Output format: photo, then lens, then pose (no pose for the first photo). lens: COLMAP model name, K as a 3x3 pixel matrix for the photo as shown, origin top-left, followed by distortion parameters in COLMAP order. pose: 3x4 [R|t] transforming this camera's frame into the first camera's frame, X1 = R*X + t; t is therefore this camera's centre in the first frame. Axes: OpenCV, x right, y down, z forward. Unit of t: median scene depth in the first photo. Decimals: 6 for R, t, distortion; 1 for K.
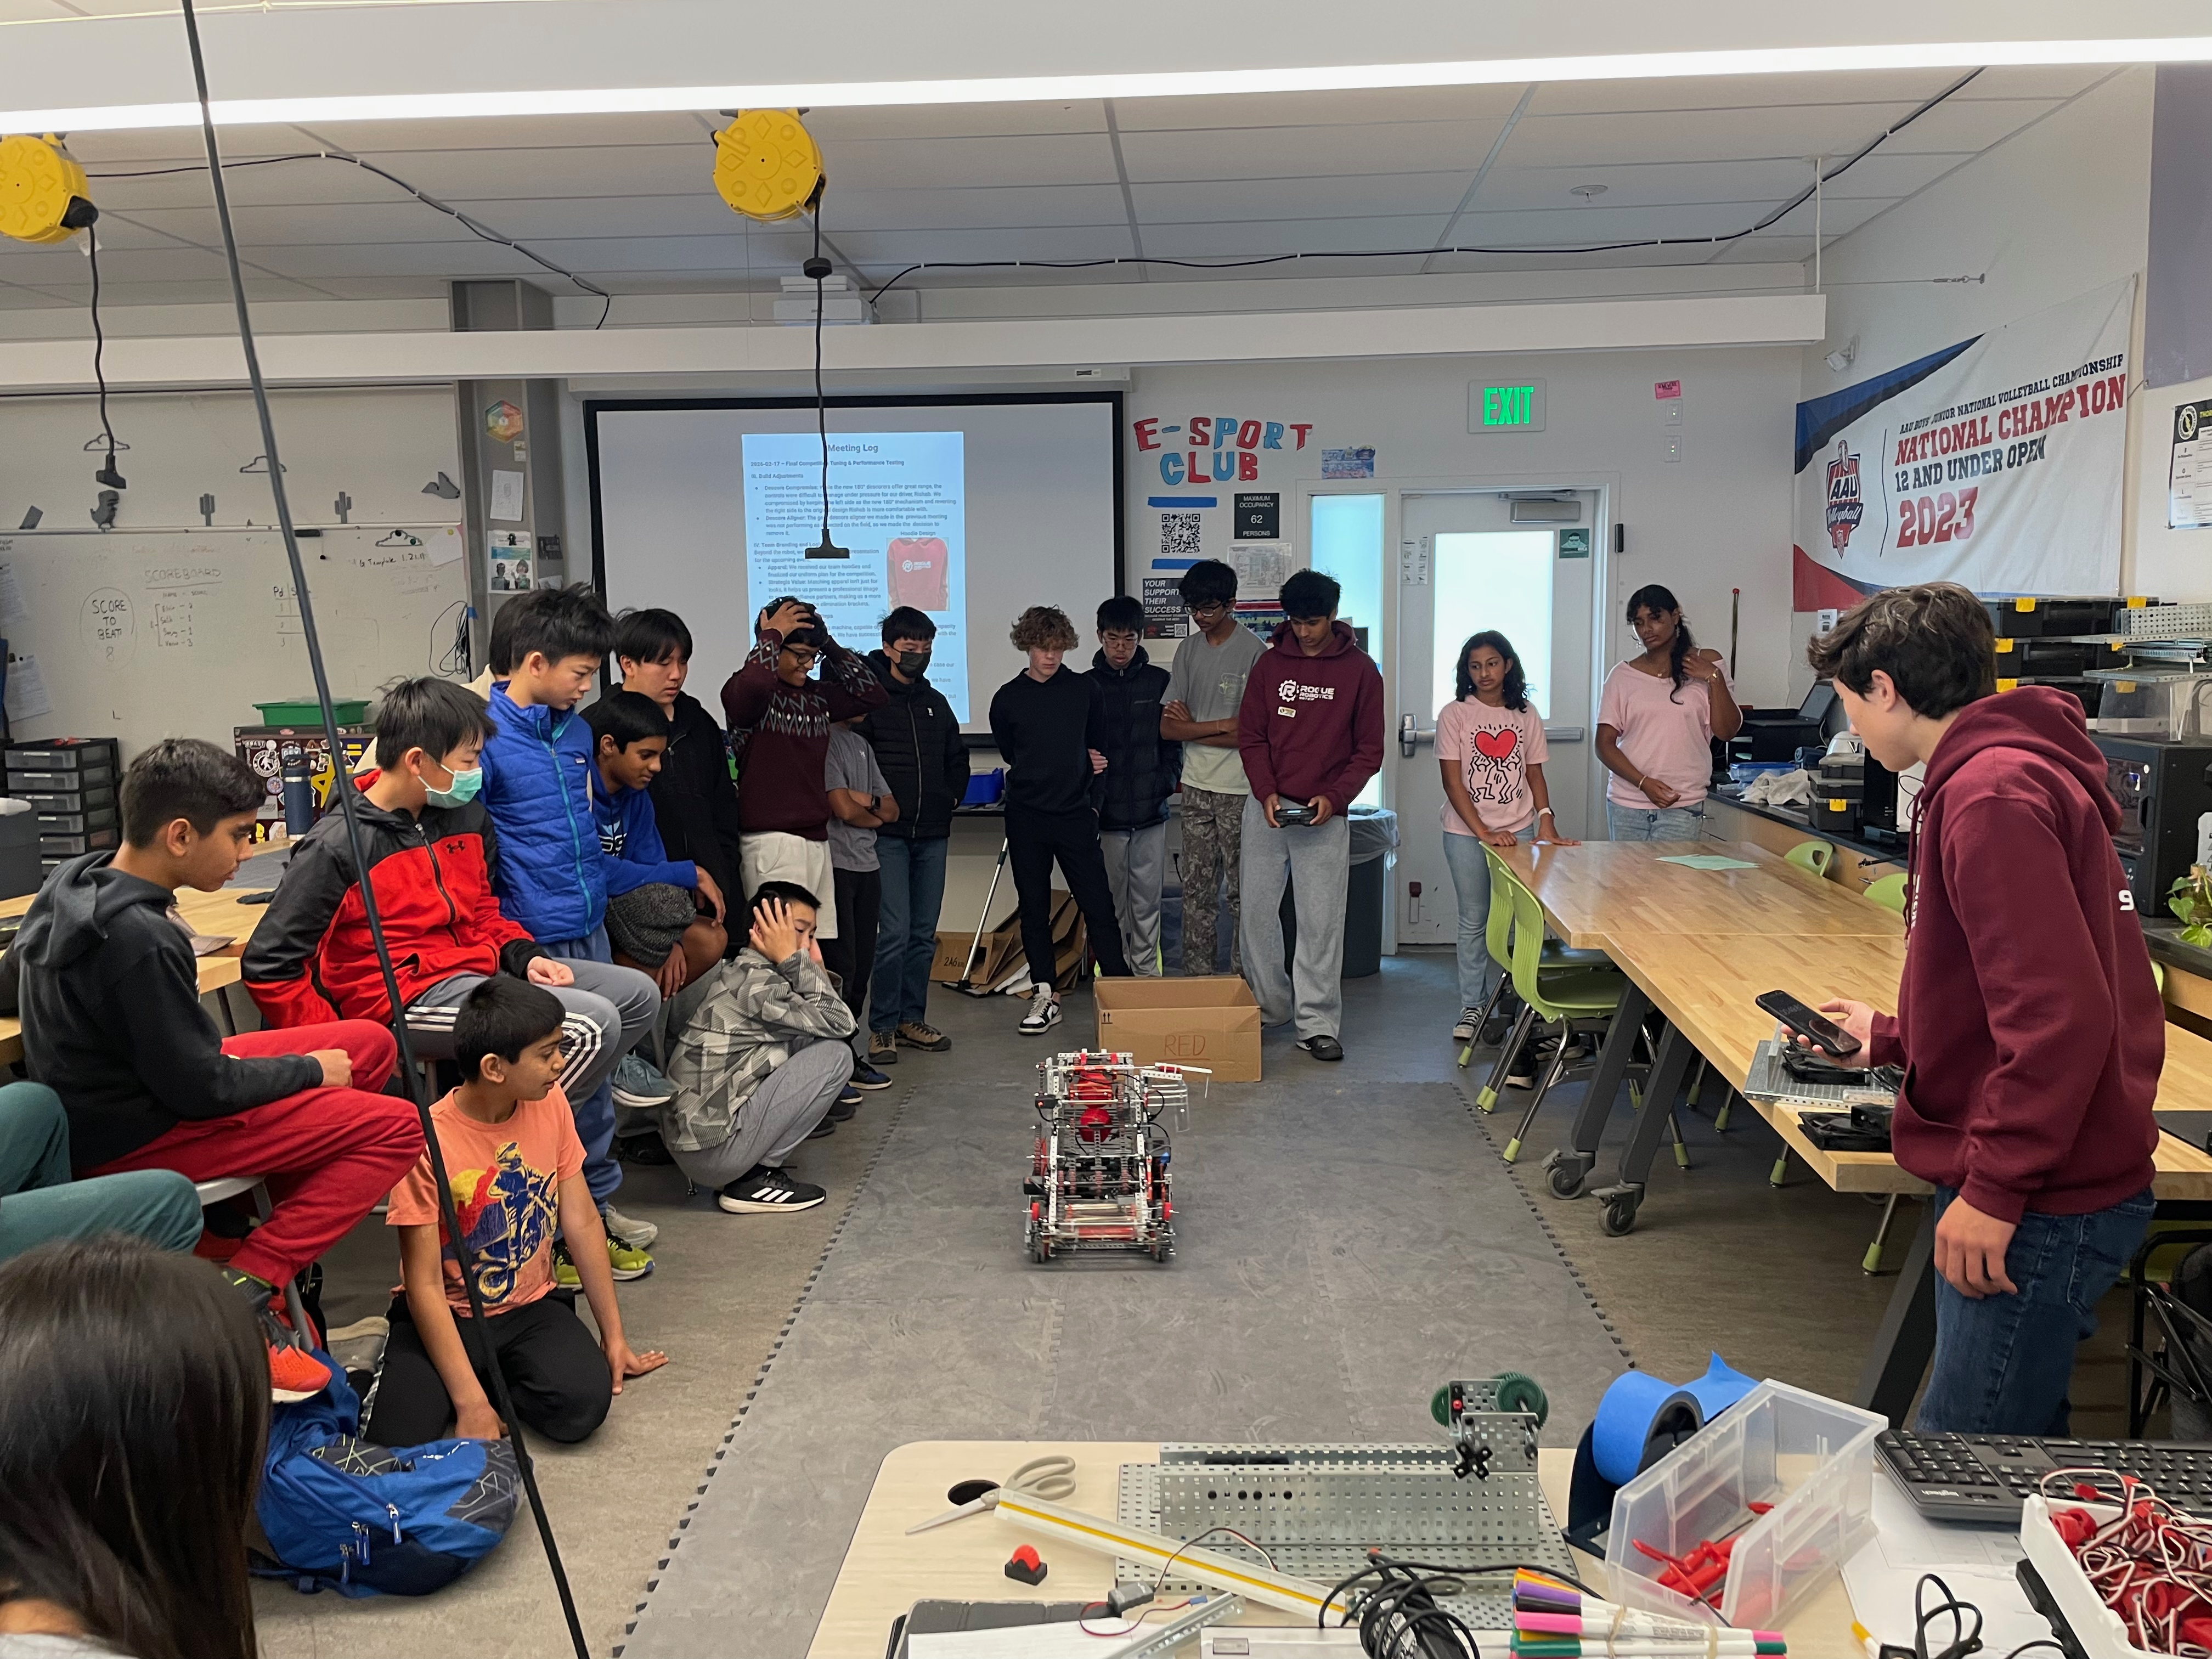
lens RADIAL K [[1660.3, 0, 1103.9], [0, 1660.3, 807.8], [0, 0, 1]] dist [0.086388, -0.117871]
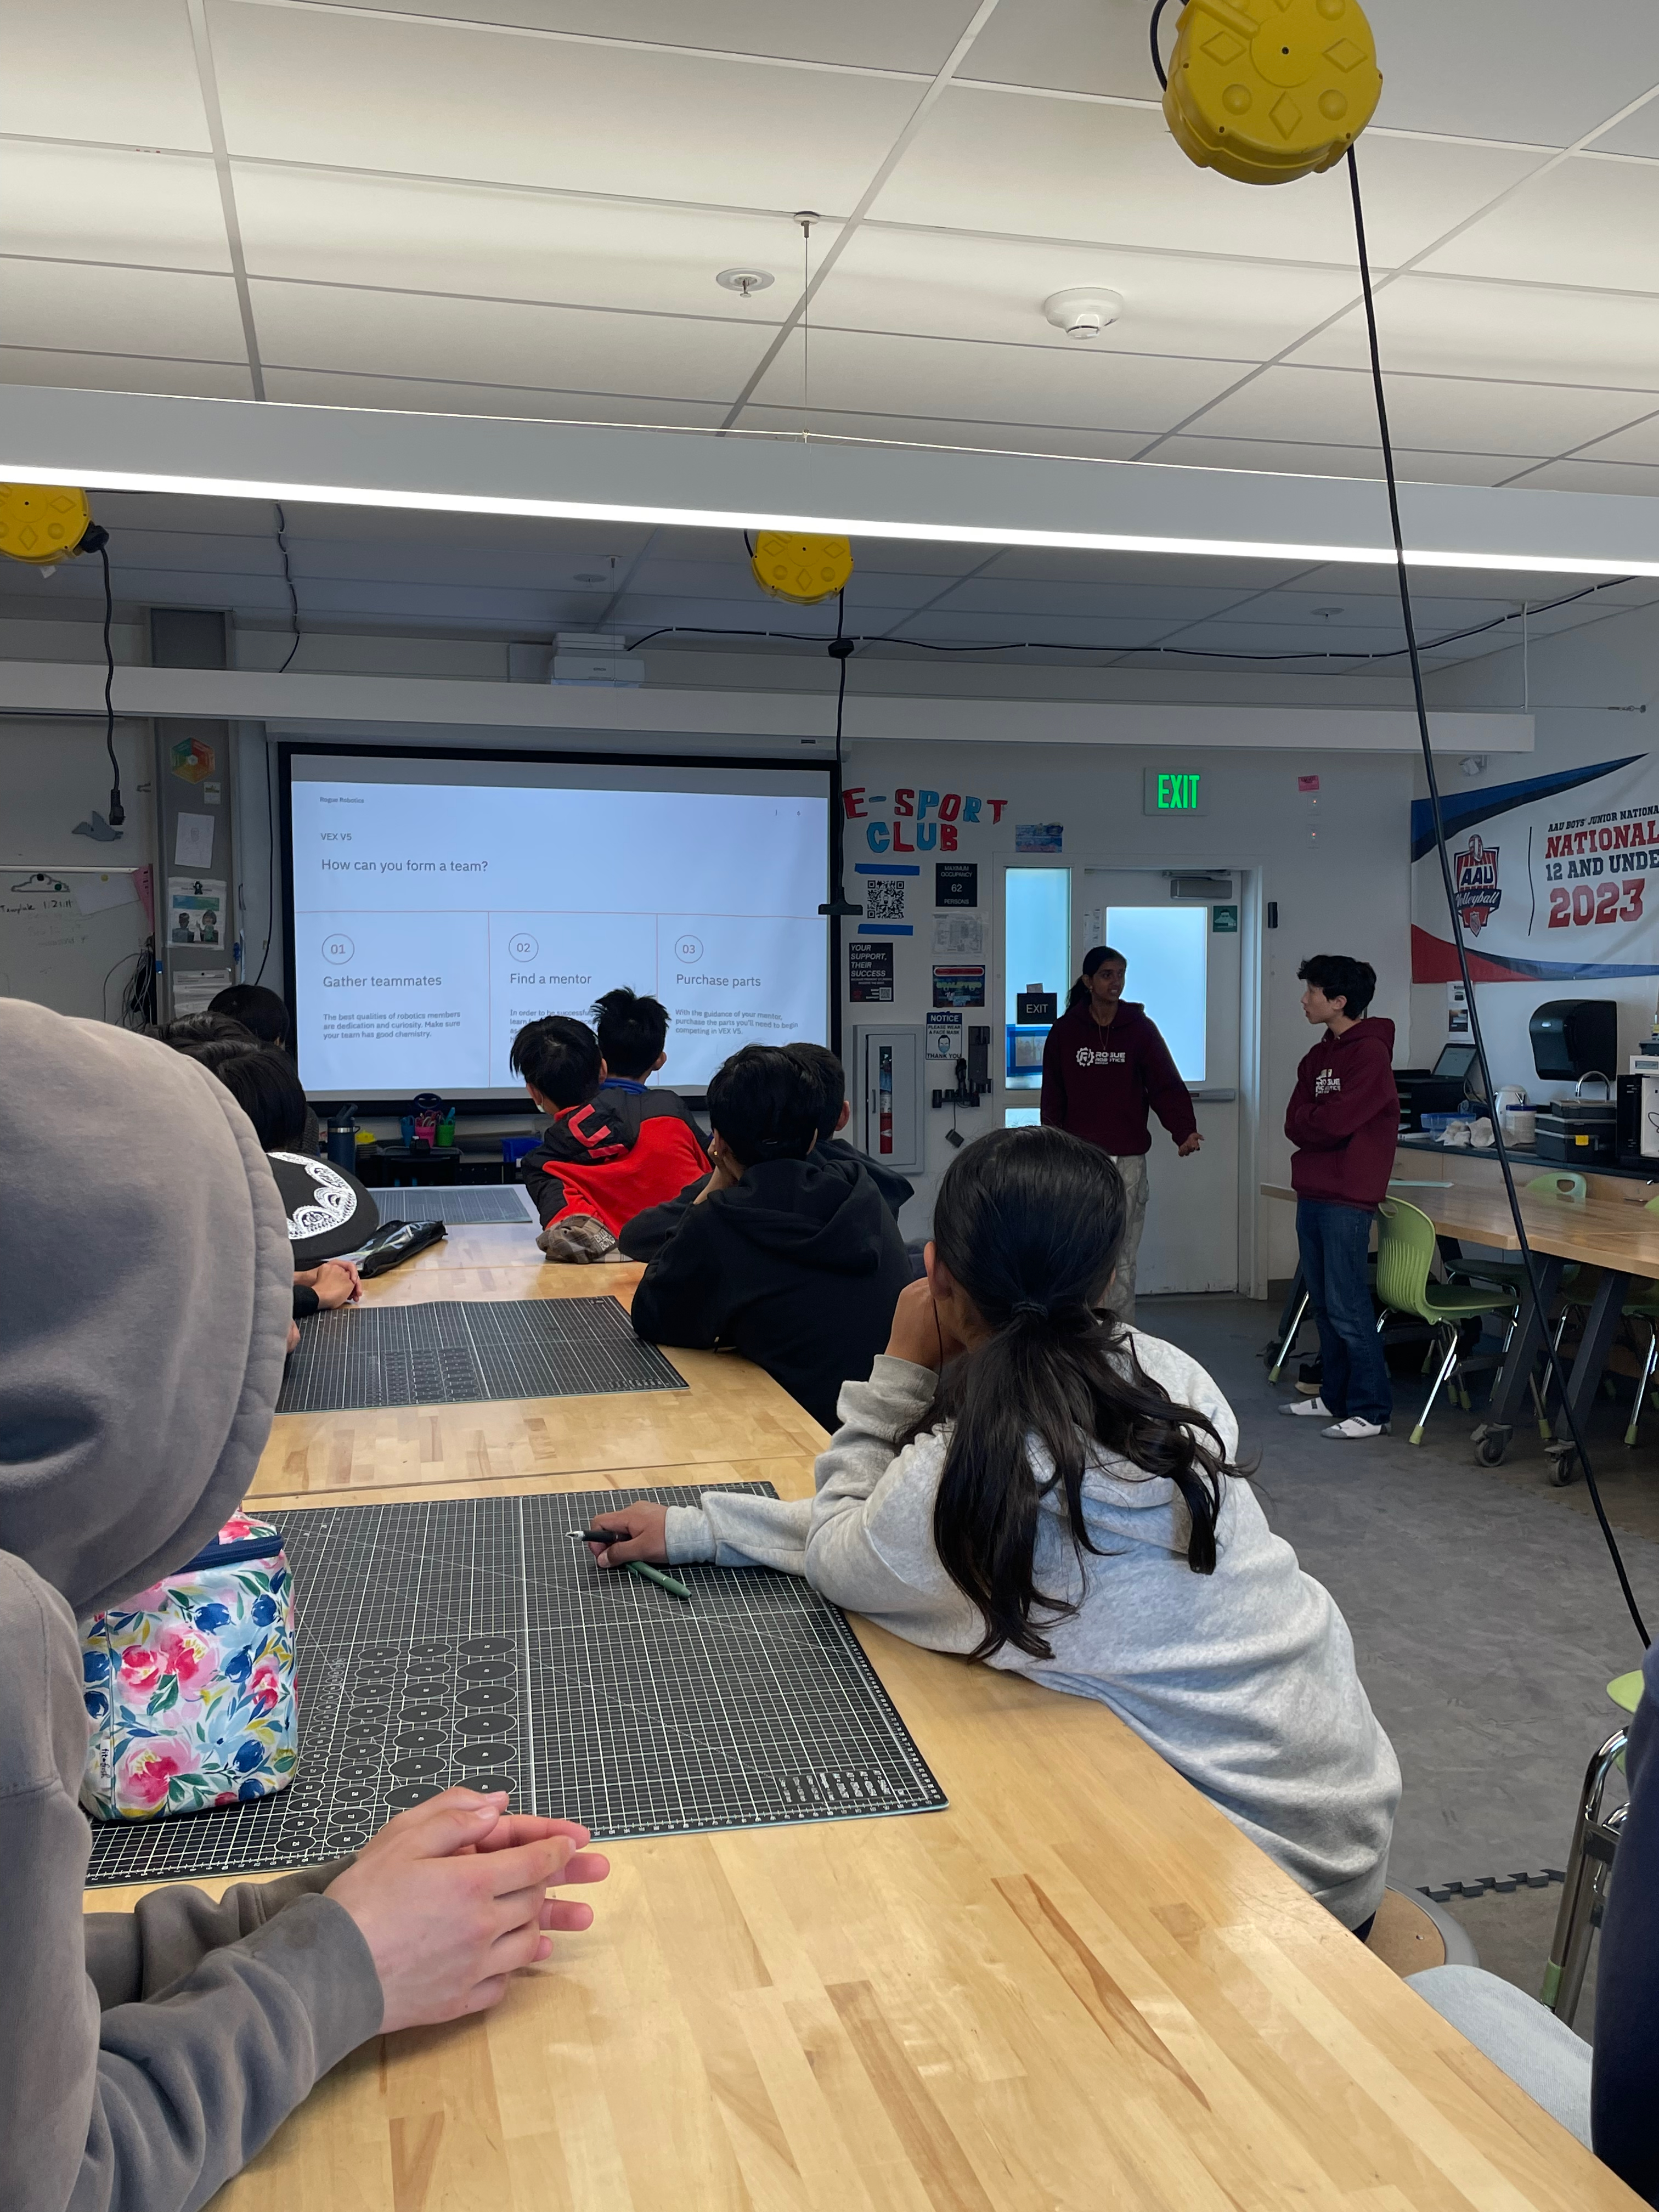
lens RADIAL K [[1912.9, 0, 840.0], [0, 1912.9, 1083.3], [0, 0, 1]] dist [0.078092, -0.072411]
pose [[0.952056, -0.002947, 0.305909, -0.371896], [0.025717, 0.997185, -0.070431, 0.032189], [-0.304841, 0.074921, 0.949452, -0.106939]]
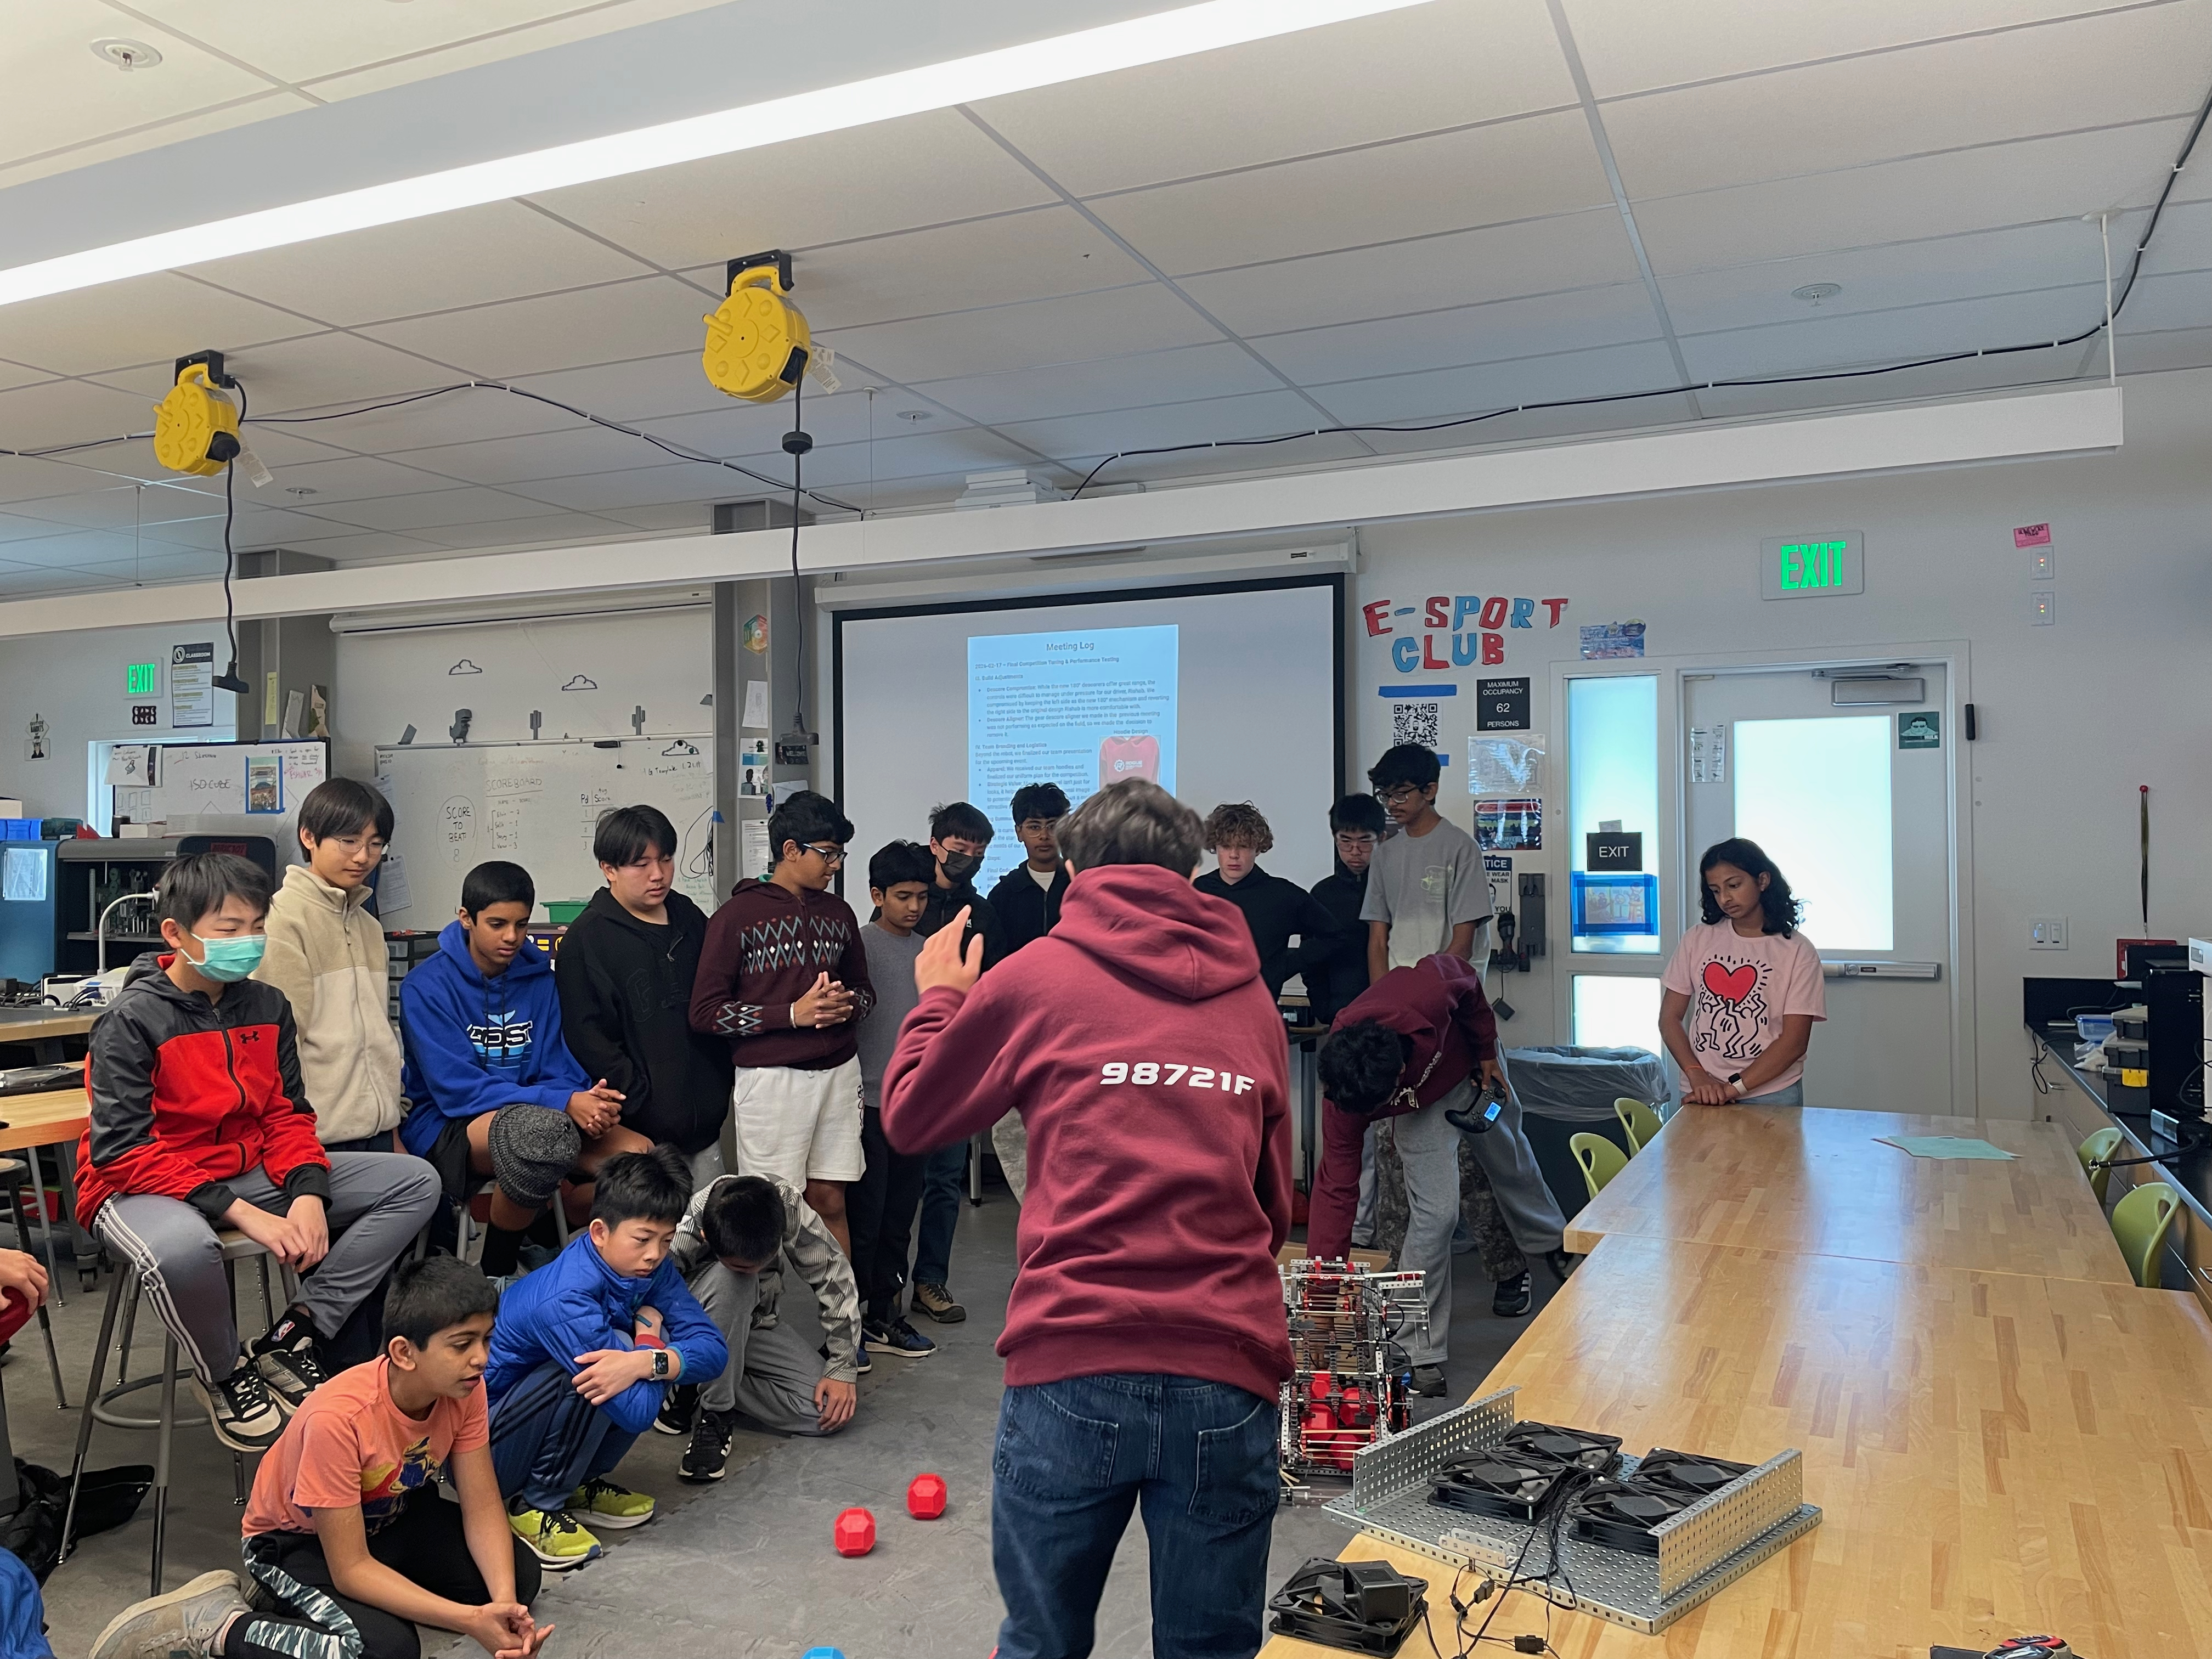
lens RADIAL K [[1660.3, 0, 1093.7], [0, 1660.3, 825.6], [0, 0, 1]] dist [0.086388, -0.117871]
pose [[0.937008, 0.002280, -0.349300, 0.212837], [-0.044870, 0.992480, -0.113885, -0.004909], [0.346414, 0.122385, 0.930064, 0.138914]]
